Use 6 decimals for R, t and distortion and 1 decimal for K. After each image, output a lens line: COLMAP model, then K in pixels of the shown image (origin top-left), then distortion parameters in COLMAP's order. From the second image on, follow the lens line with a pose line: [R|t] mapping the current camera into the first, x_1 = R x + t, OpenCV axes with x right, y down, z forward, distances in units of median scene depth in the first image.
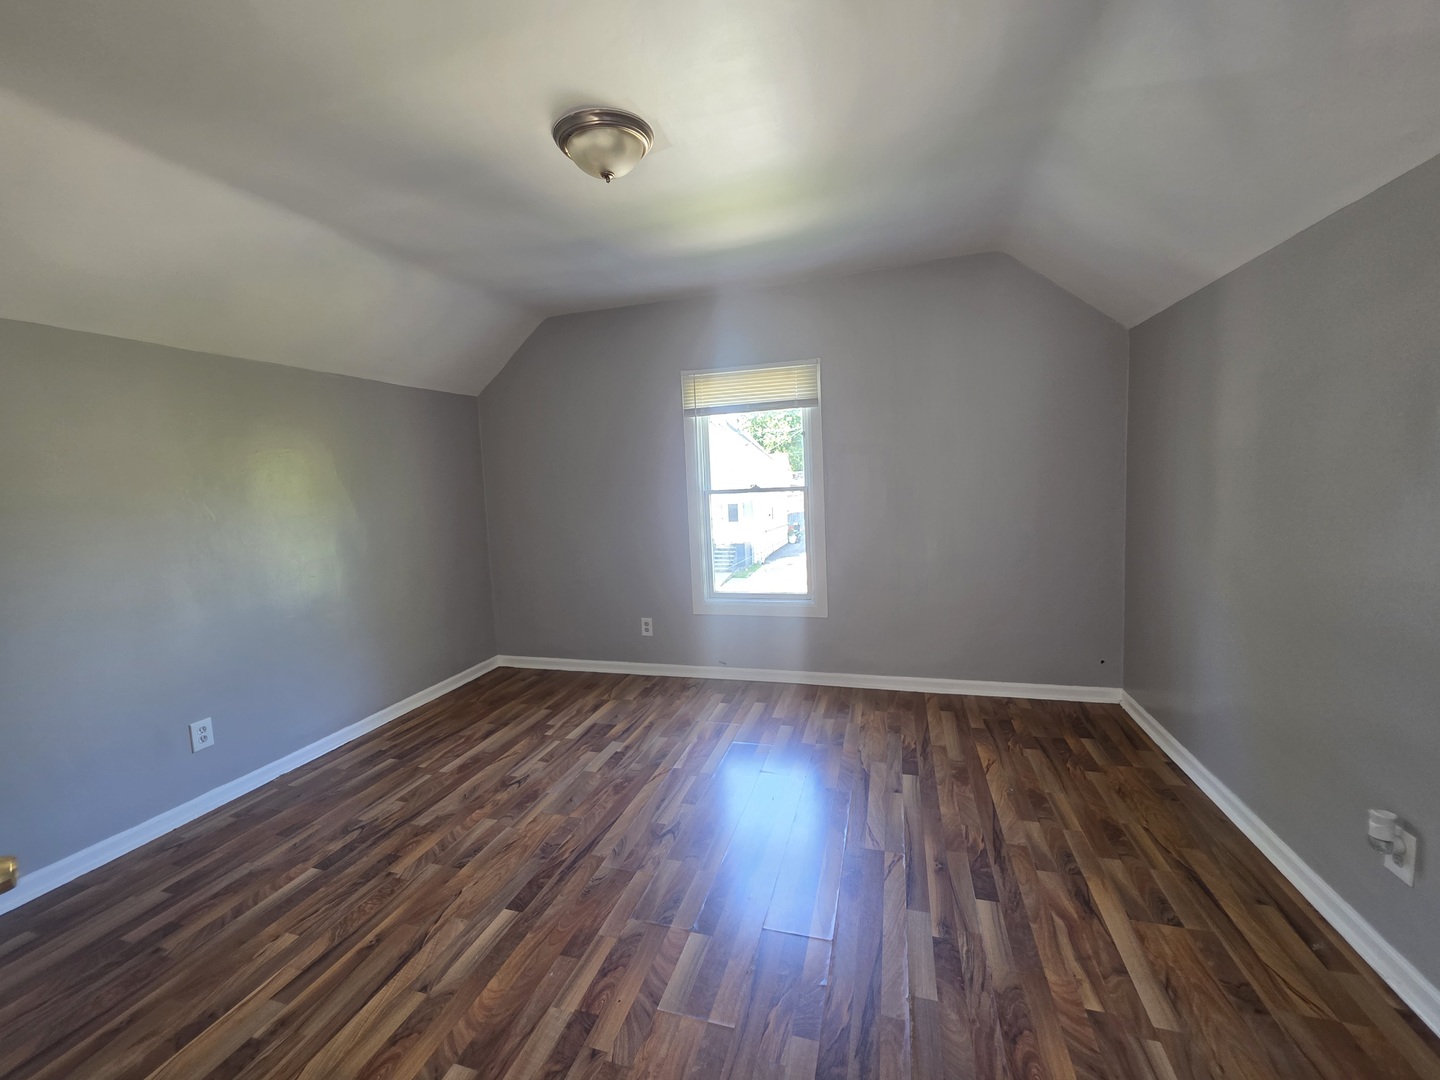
lens RADIAL K [[580.9, 0, 725.7], [0, 580.9, 536.2], [0, 0, 1]] dist [0.000335, 0.000482]
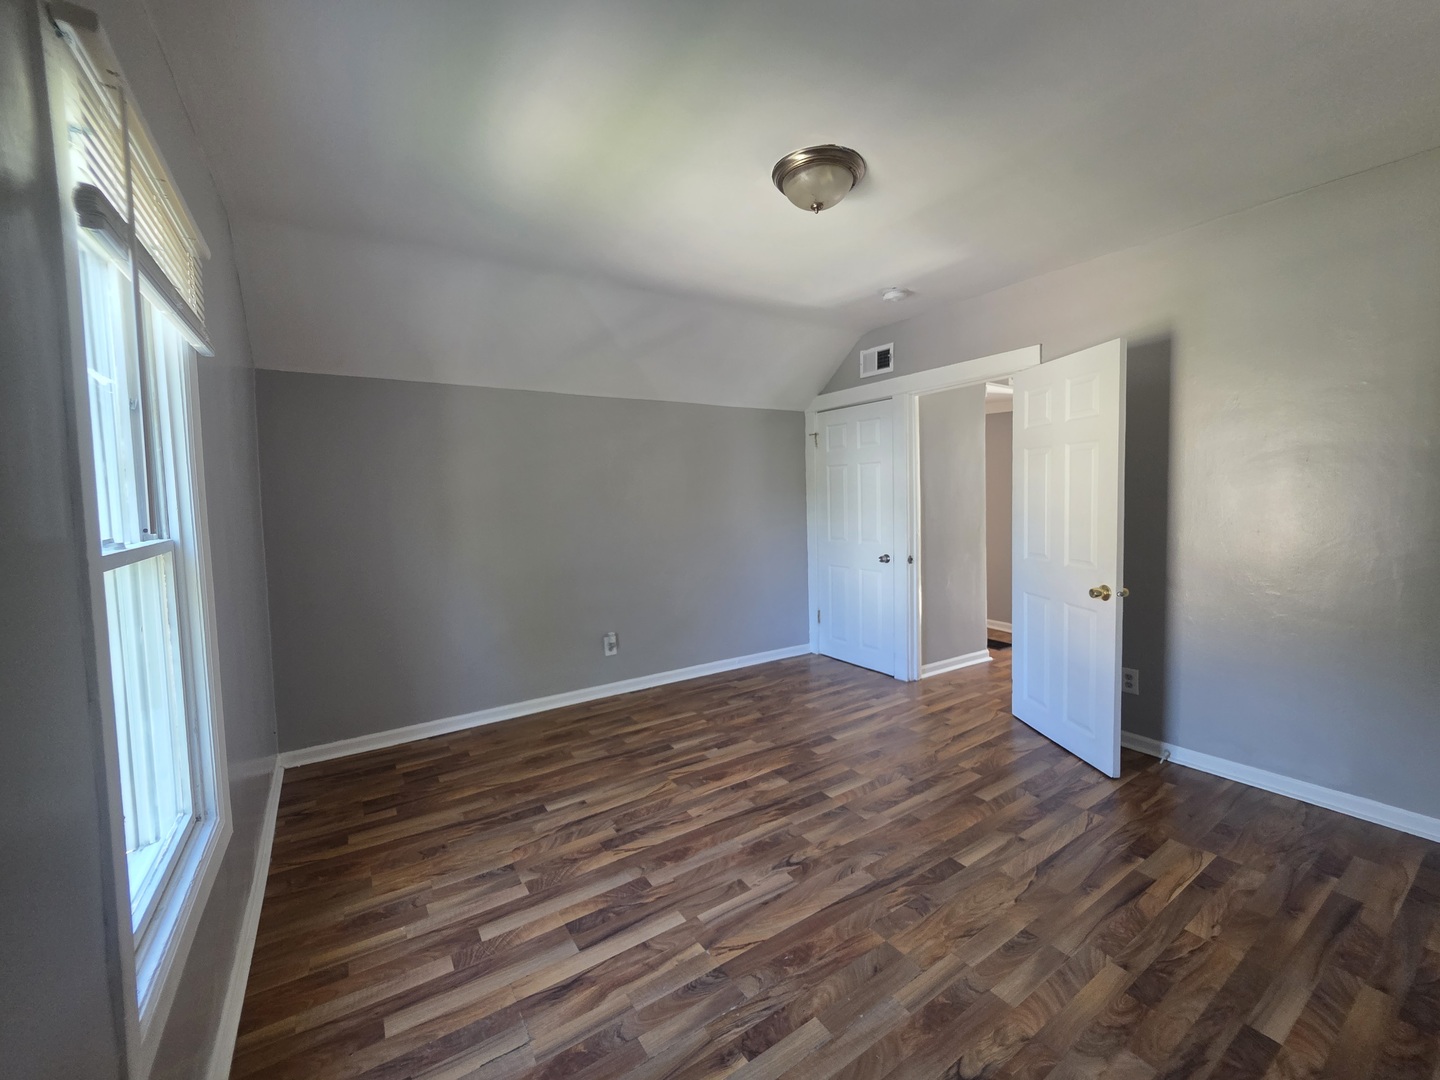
lens RADIAL K [[580.9, 0, 716.0], [0, 580.9, 535.5], [0, 0, 1]] dist [0.000335, 0.000482]
pose [[-0.756685, 0.017820, 0.653536, -0.640652], [0.125424, 0.985017, 0.118362, -0.140680], [-0.641636, 0.171532, -0.747583, 1.720663]]
